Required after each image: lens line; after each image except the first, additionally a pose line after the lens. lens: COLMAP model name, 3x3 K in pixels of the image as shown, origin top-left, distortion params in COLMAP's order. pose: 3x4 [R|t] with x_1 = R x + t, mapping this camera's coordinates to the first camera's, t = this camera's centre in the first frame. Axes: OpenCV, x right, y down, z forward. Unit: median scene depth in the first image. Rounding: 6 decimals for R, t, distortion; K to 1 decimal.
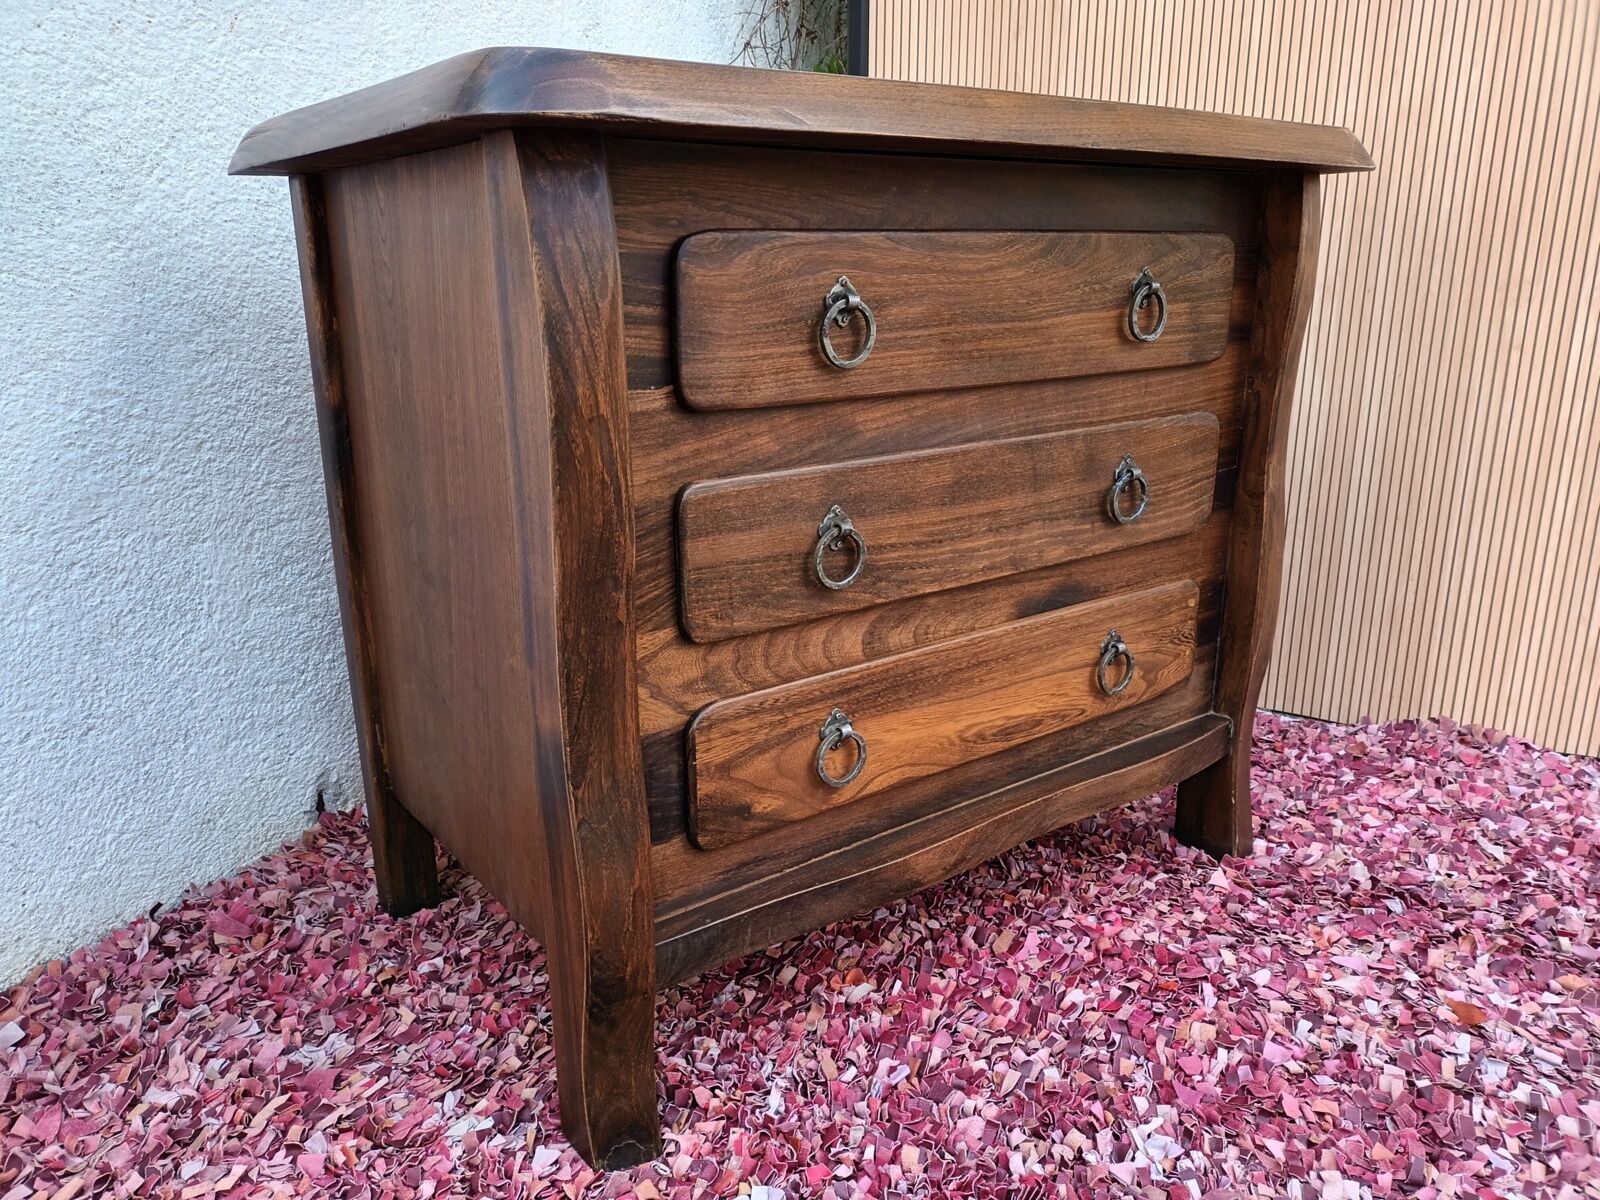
lens RADIAL K [[1188.1, 0, 785.9], [0, 1188.1, 605.9], [0, 0, 1]] dist [0.045640, -0.062001]
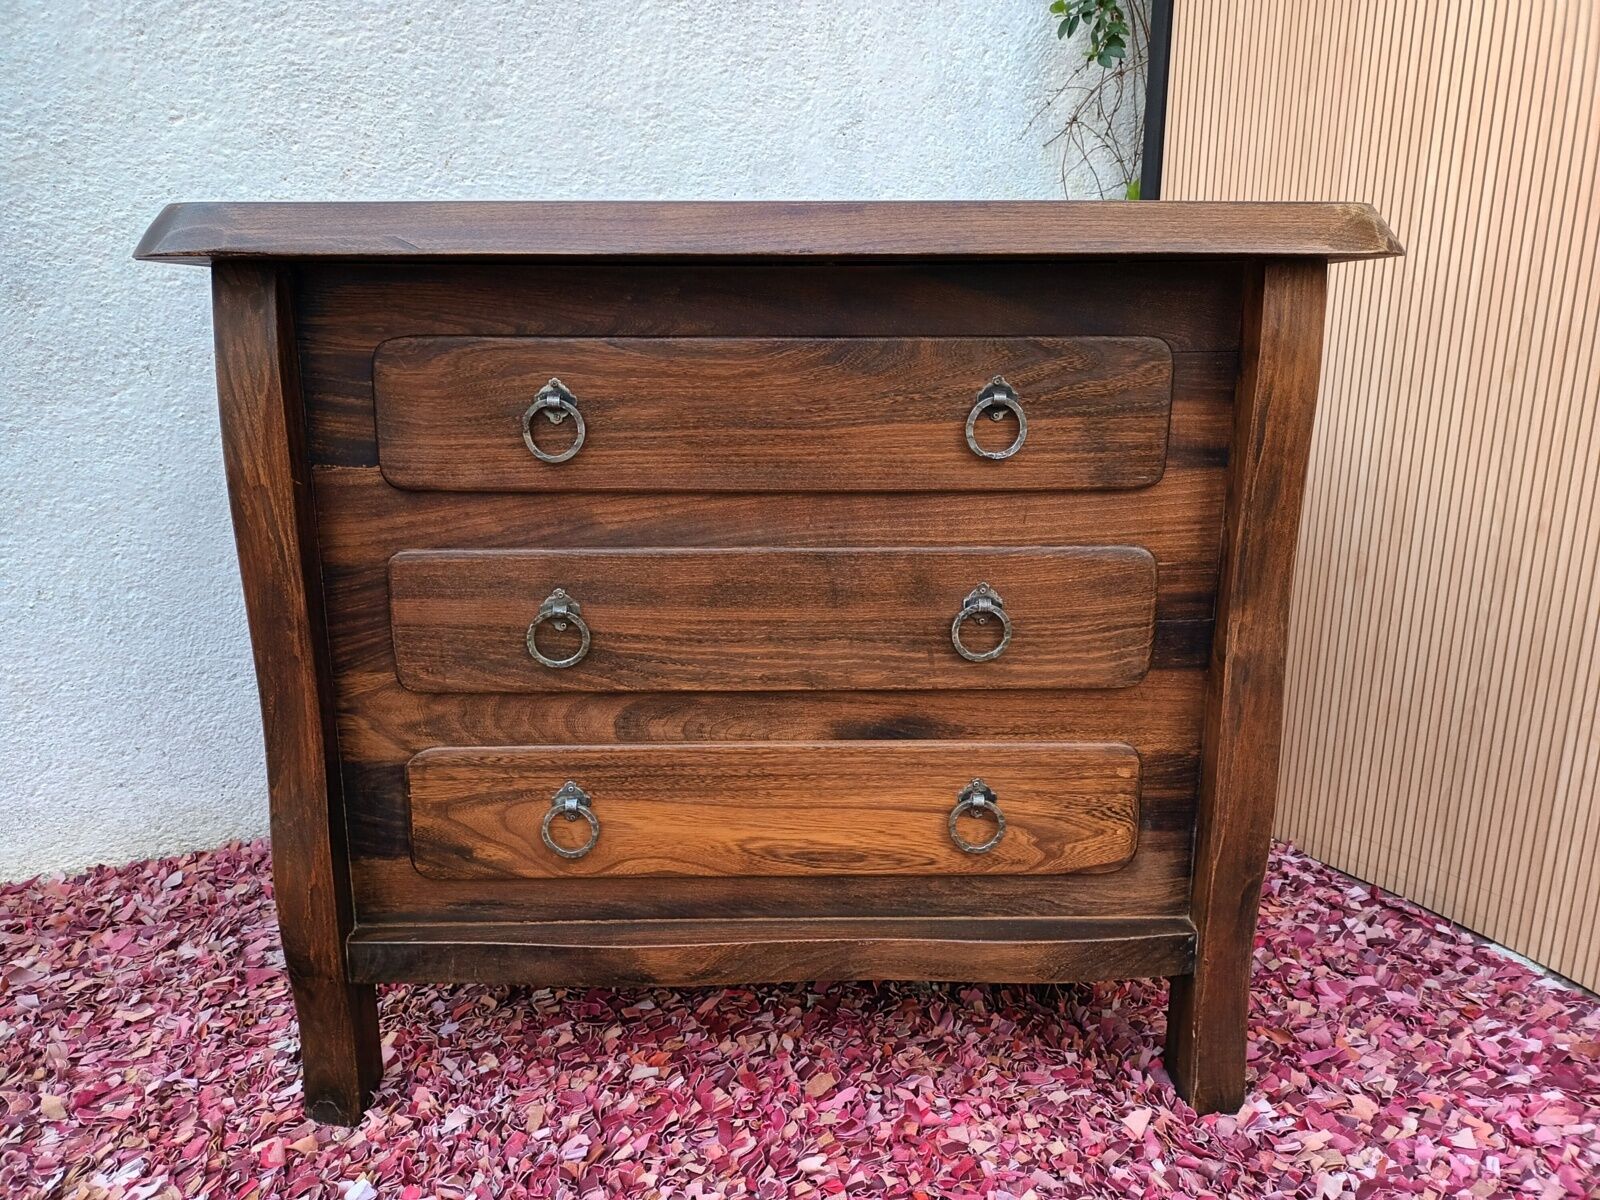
lens RADIAL K [[1188.1, 0, 791.3], [0, 1188.1, 606.0], [0, 0, 1]] dist [0.045640, -0.062001]
pose [[0.811735, 0.144396, -0.565895, 0.694449], [-0.169776, 0.985451, 0.007920, -0.096678], [0.558805, 0.089646, 0.824440, 0.205574]]
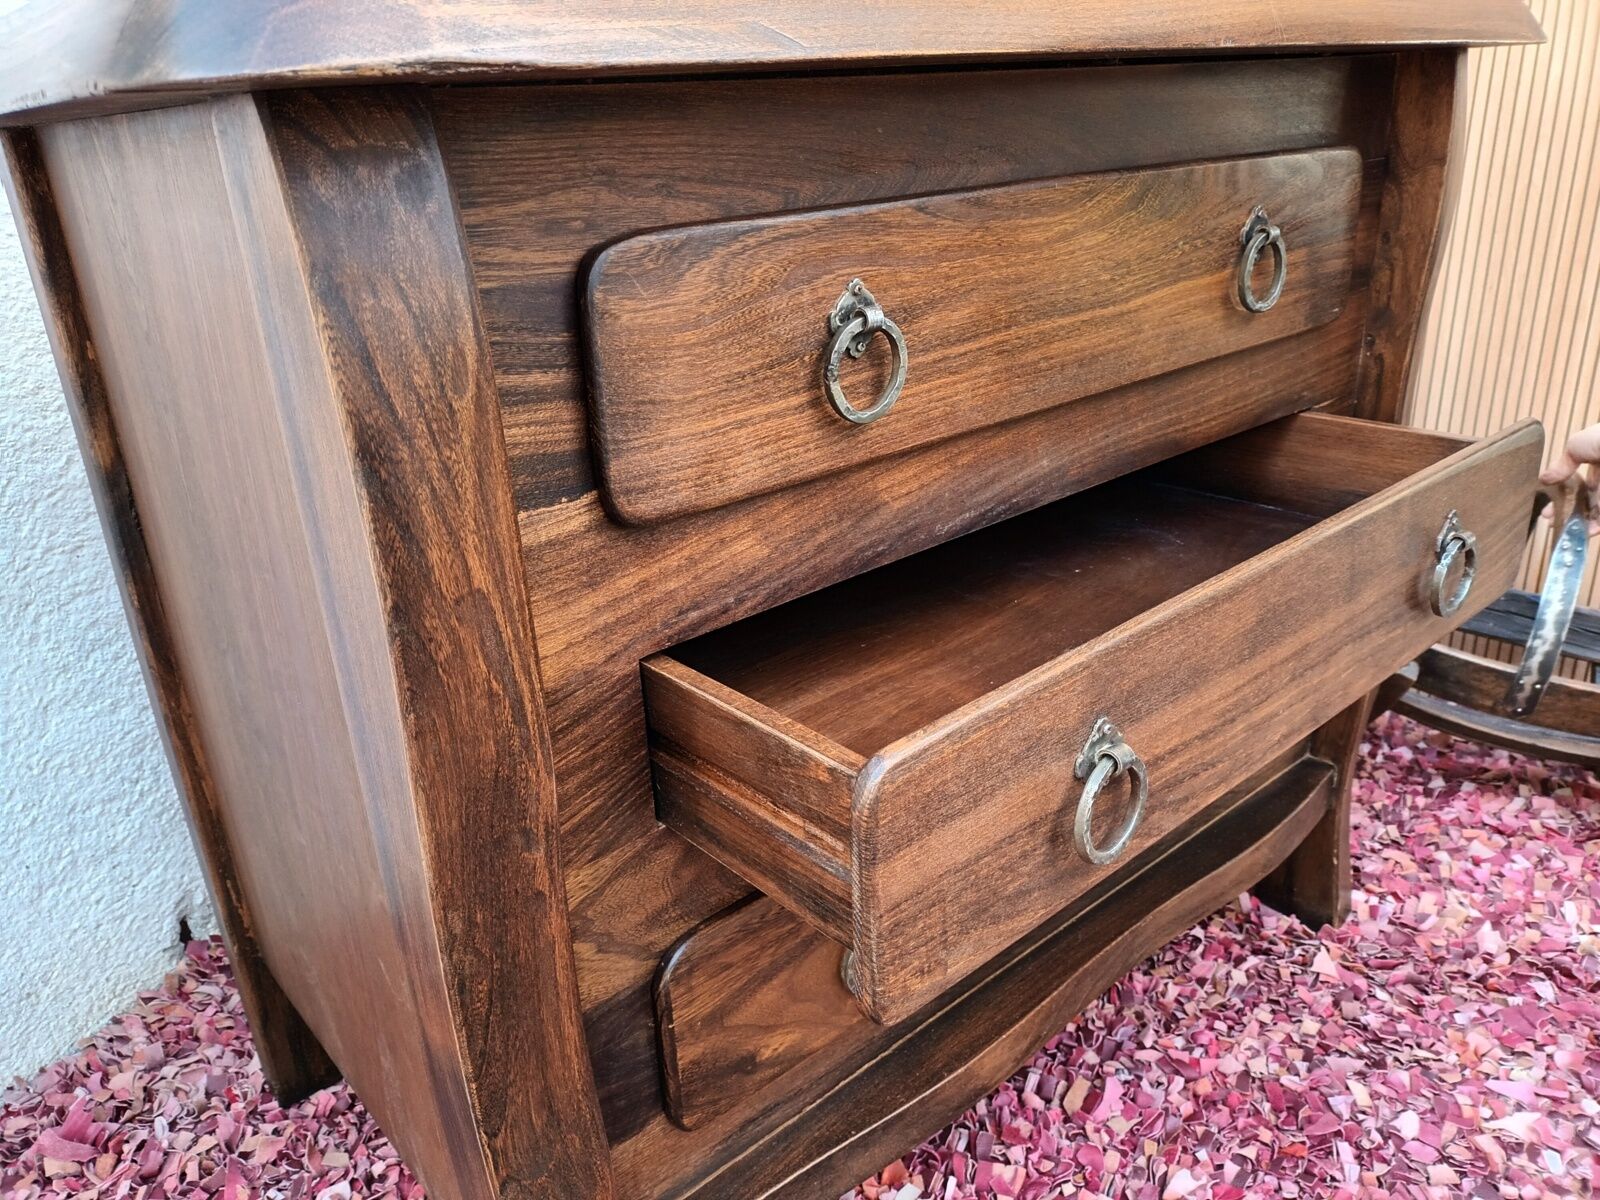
lens RADIAL K [[1188.1, 0, 787.4], [0, 1188.1, 607.2], [0, 0, 1]] dist [0.045640, -0.062001]
pose [[0.996817, -0.065676, 0.045199, -0.022205], [0.060505, 0.992355, 0.107569, -0.141557], [-0.051918, -0.104491, 0.993170, 0.291018]]
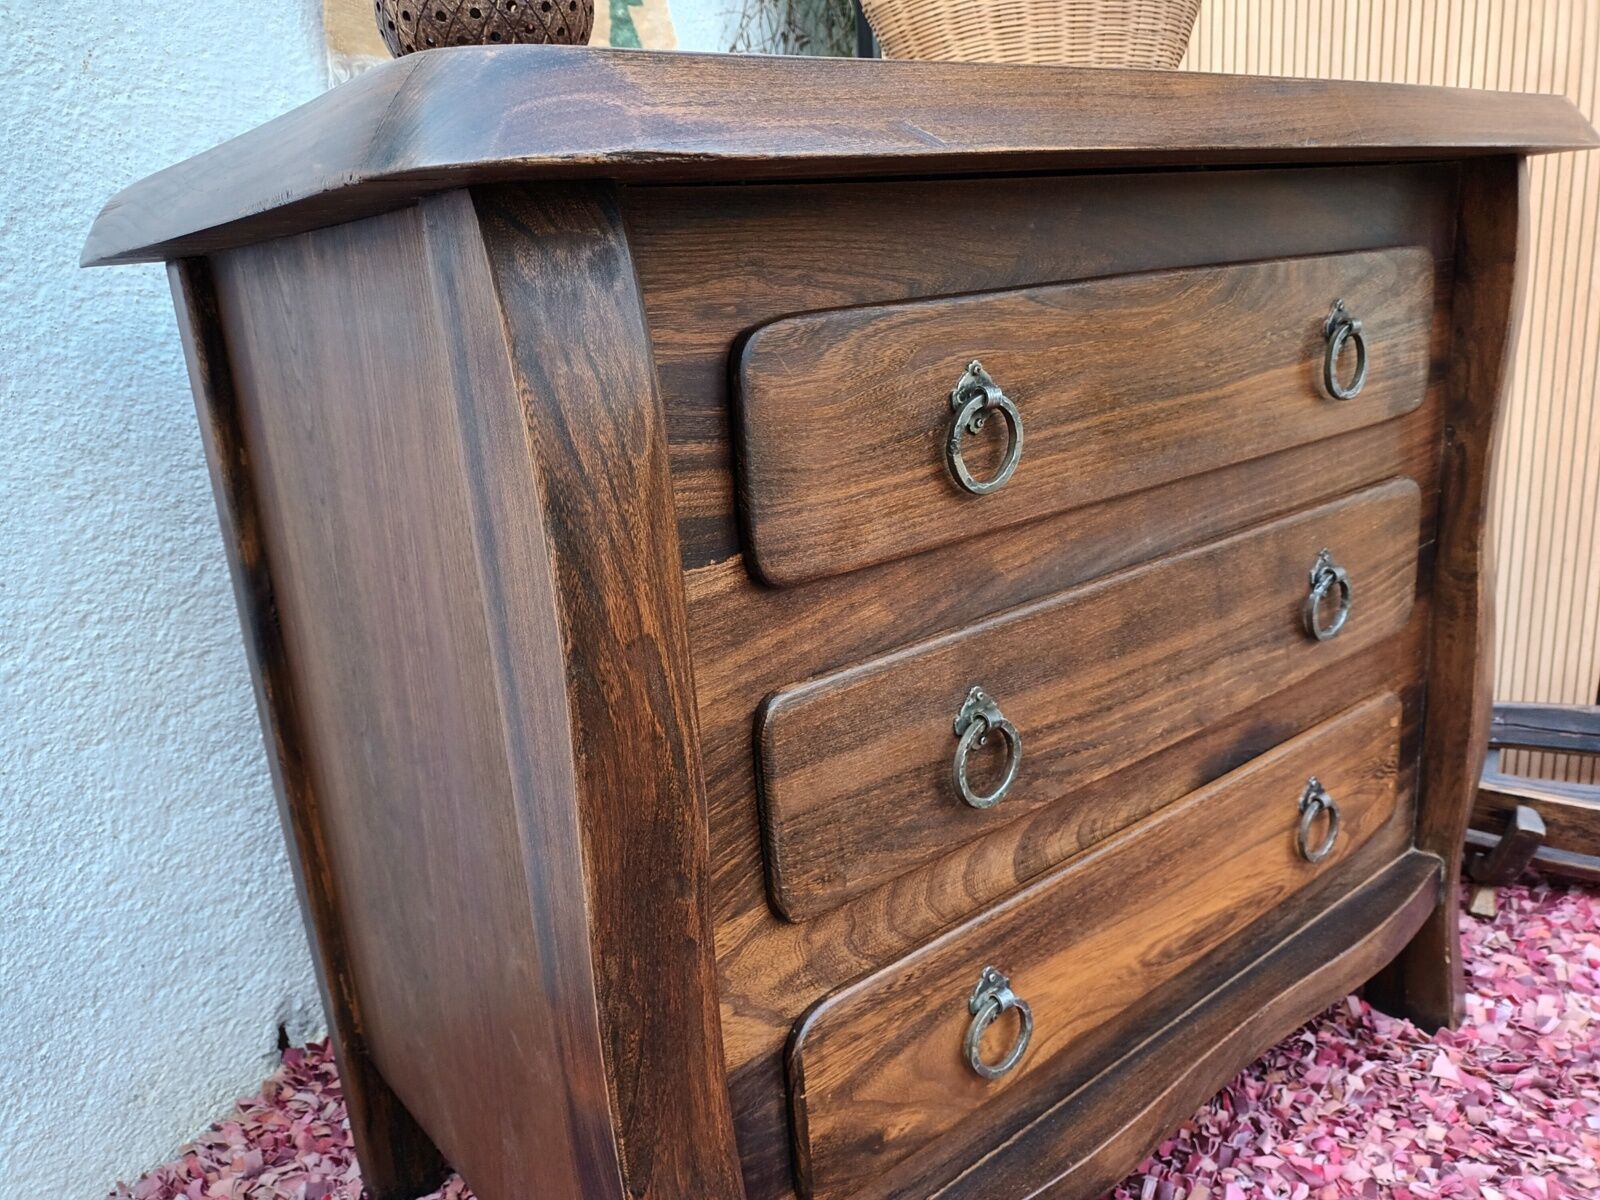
lens RADIAL K [[1188.1, 0, 785.4], [0, 1188.1, 608.5], [0, 0, 1]] dist [0.045640, -0.062001]
pose [[0.997088, -0.075318, 0.011987, -0.062100], [0.075441, 0.997098, -0.010180, -0.112188], [-0.011185, 0.011055, 0.999876, 0.267055]]
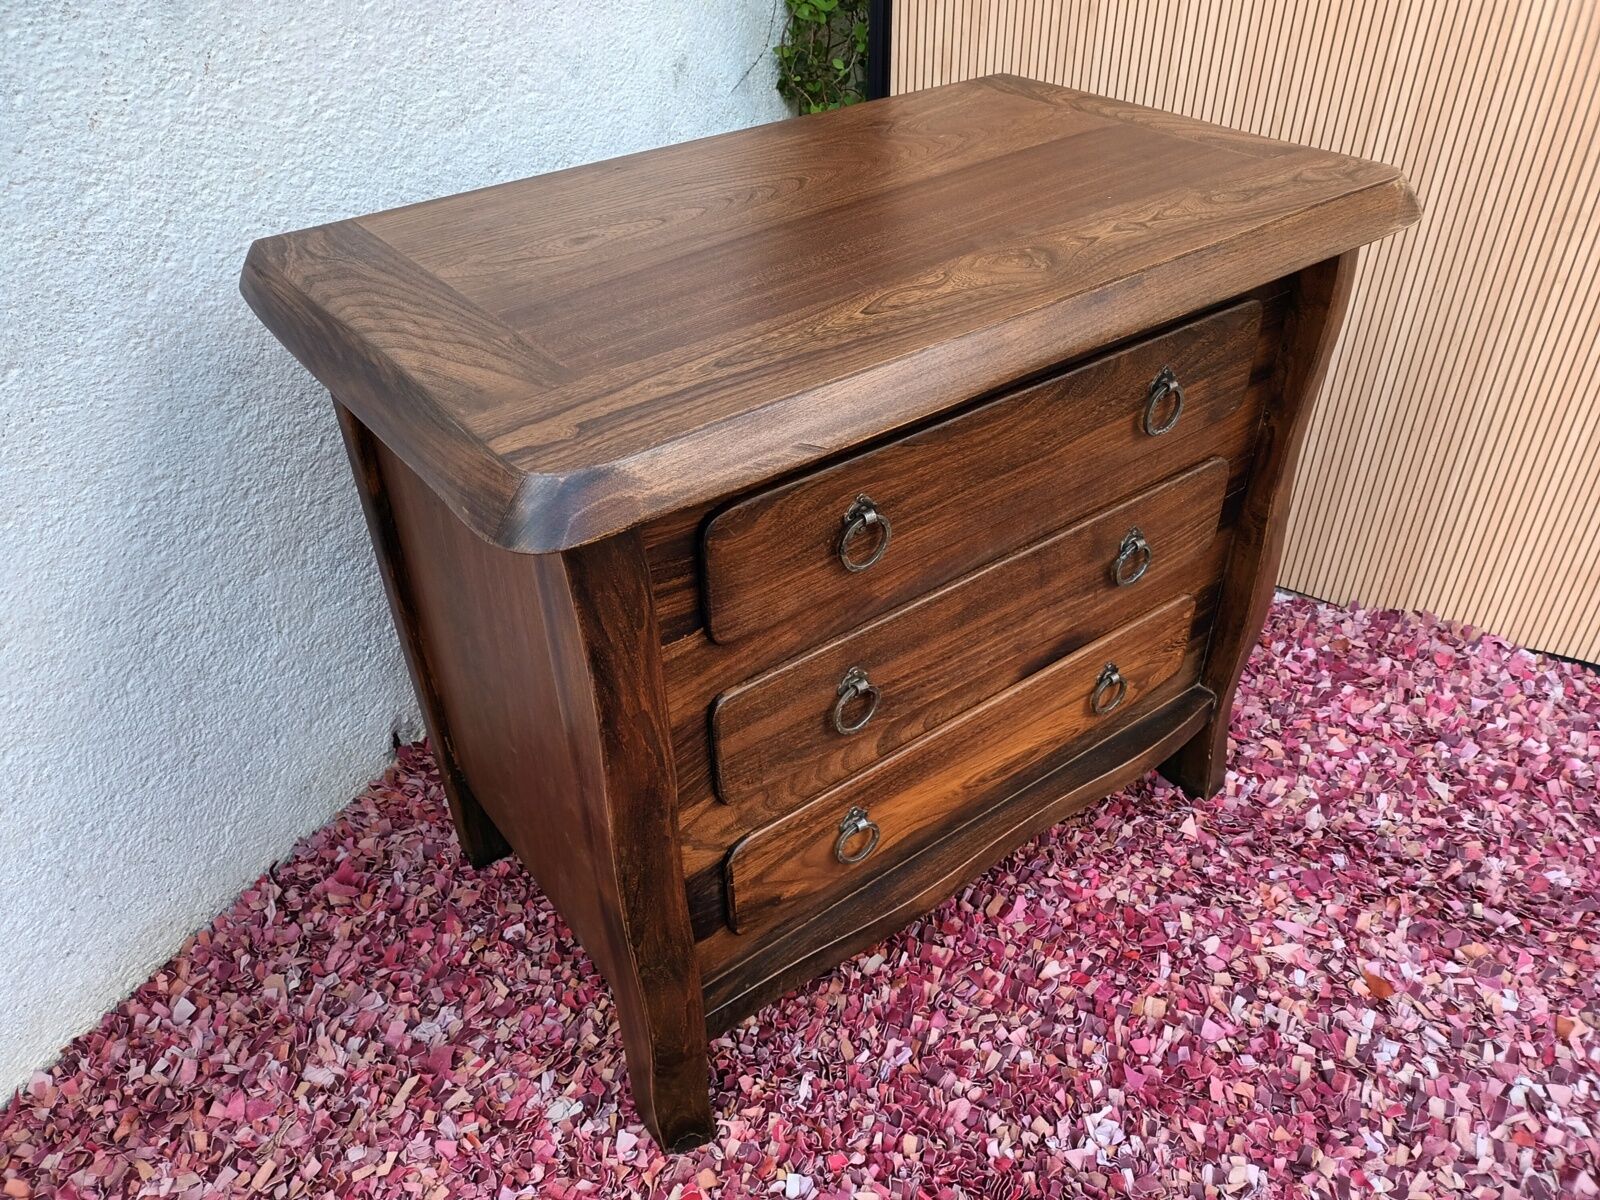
lens RADIAL K [[1188.1, 0, 783.9], [0, 1188.1, 605.6], [0, 0, 1]] dist [0.045640, -0.062001]
pose [[0.999730, -0.009979, -0.020968, 0.001249], [0.016498, 0.940668, 0.338926, -0.435817], [0.016342, -0.339180, 0.940579, -0.010824]]
